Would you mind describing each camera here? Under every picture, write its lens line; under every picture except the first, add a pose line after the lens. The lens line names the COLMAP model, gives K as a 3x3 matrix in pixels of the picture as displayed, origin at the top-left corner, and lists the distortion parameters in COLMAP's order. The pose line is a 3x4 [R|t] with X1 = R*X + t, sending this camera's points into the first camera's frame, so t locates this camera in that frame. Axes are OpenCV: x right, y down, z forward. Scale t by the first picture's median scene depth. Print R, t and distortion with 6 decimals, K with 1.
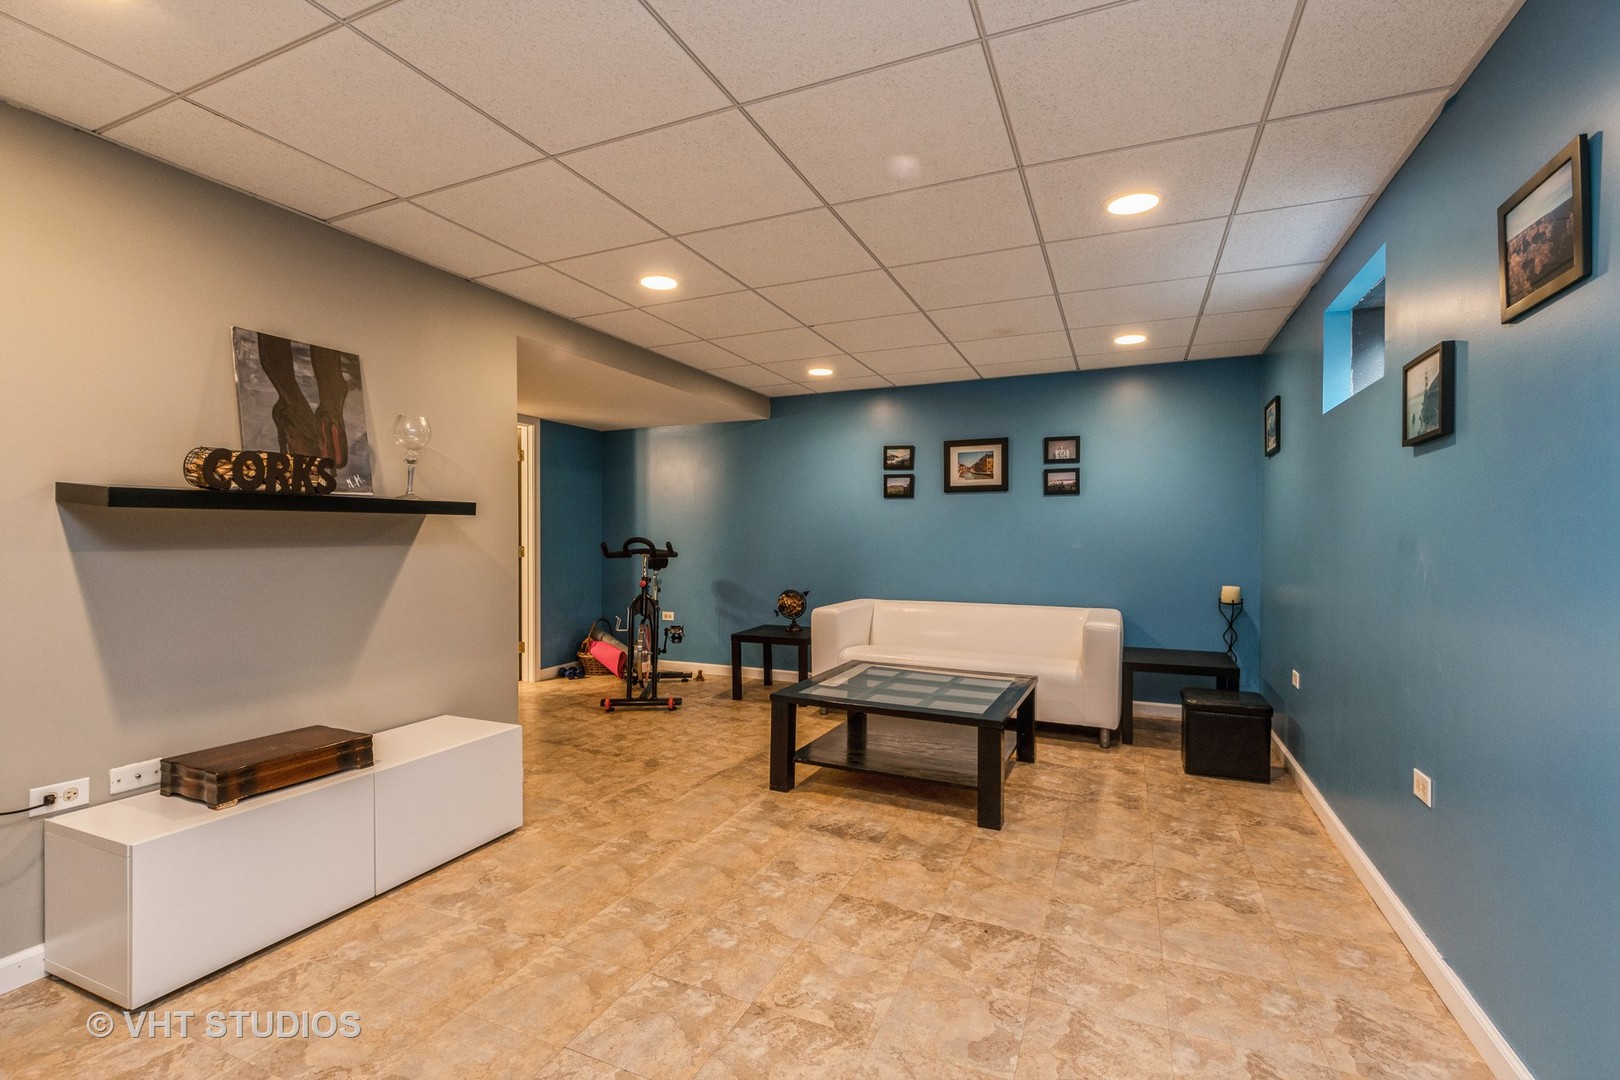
lens RADIAL K [[726.1, 0, 801.7], [0, 726.1, 518.8], [0, 0, 1]] dist [-0.002182, -0.000309]
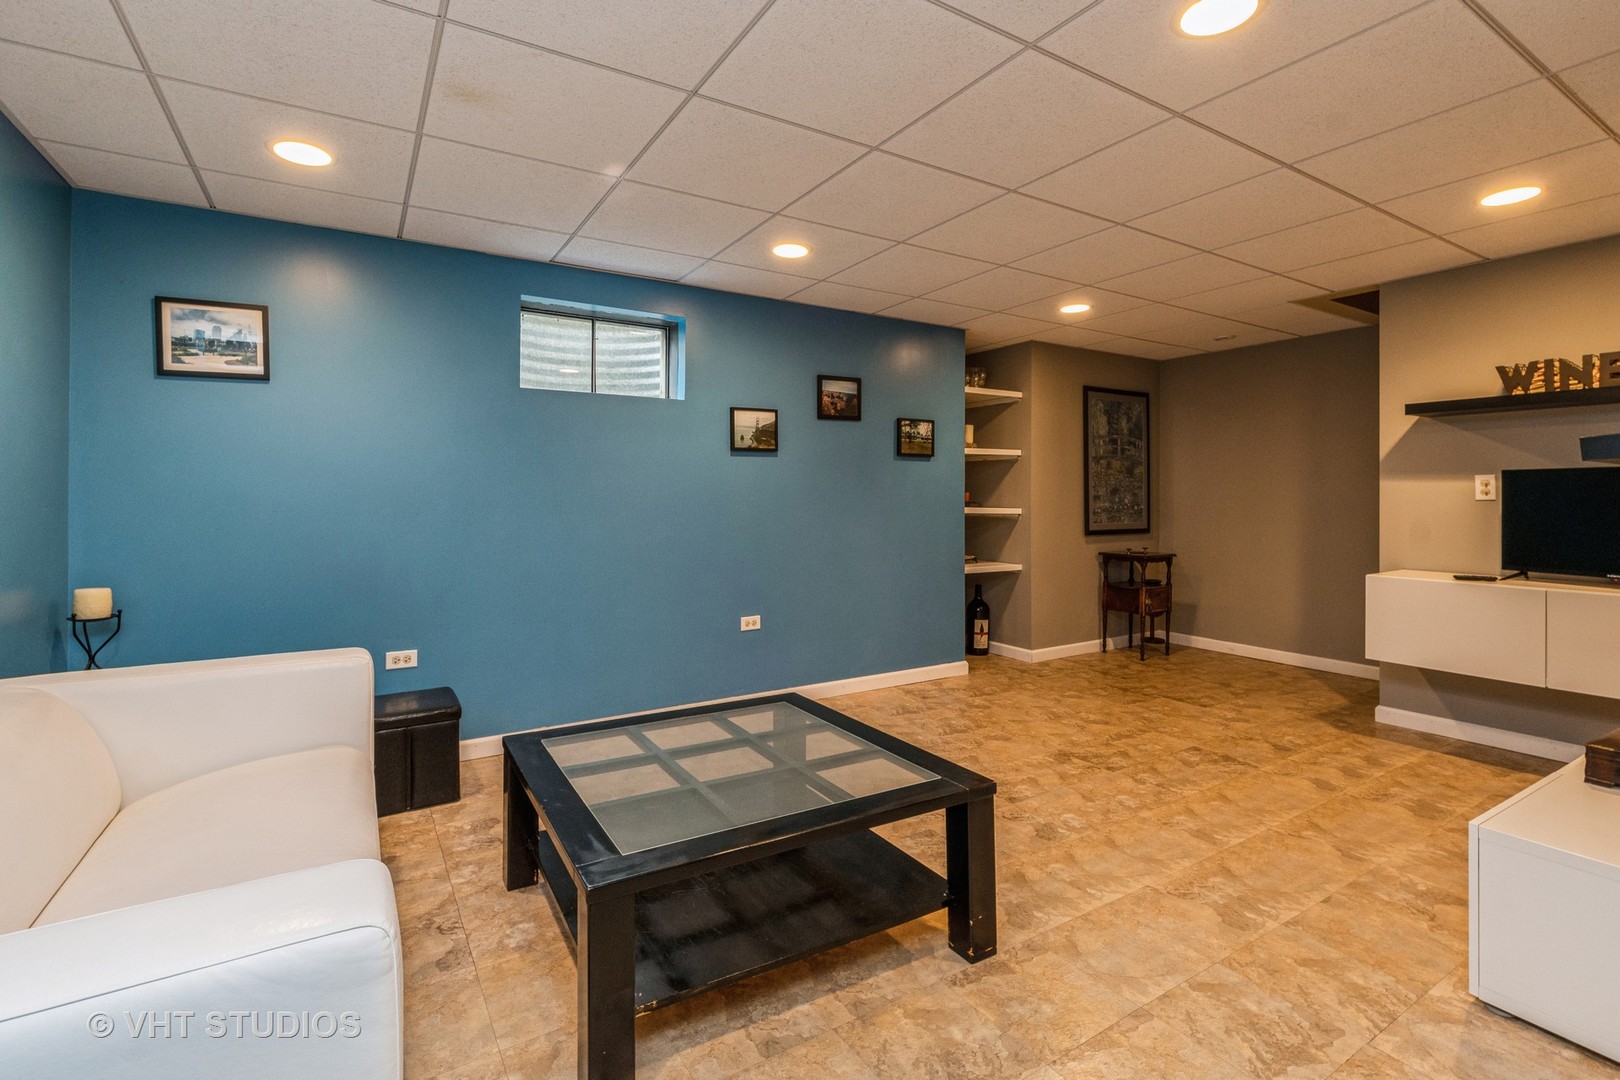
lens RADIAL K [[726.1, 0, 801.7], [0, 726.1, 518.8], [0, 0, 1]] dist [-0.002182, -0.000309]
pose [[-0.822726, -0.016981, 0.568184, -0.298614], [-0.013331, 0.999855, 0.010580, 0.046641], [-0.568281, 0.001130, -0.822834, 1.992535]]
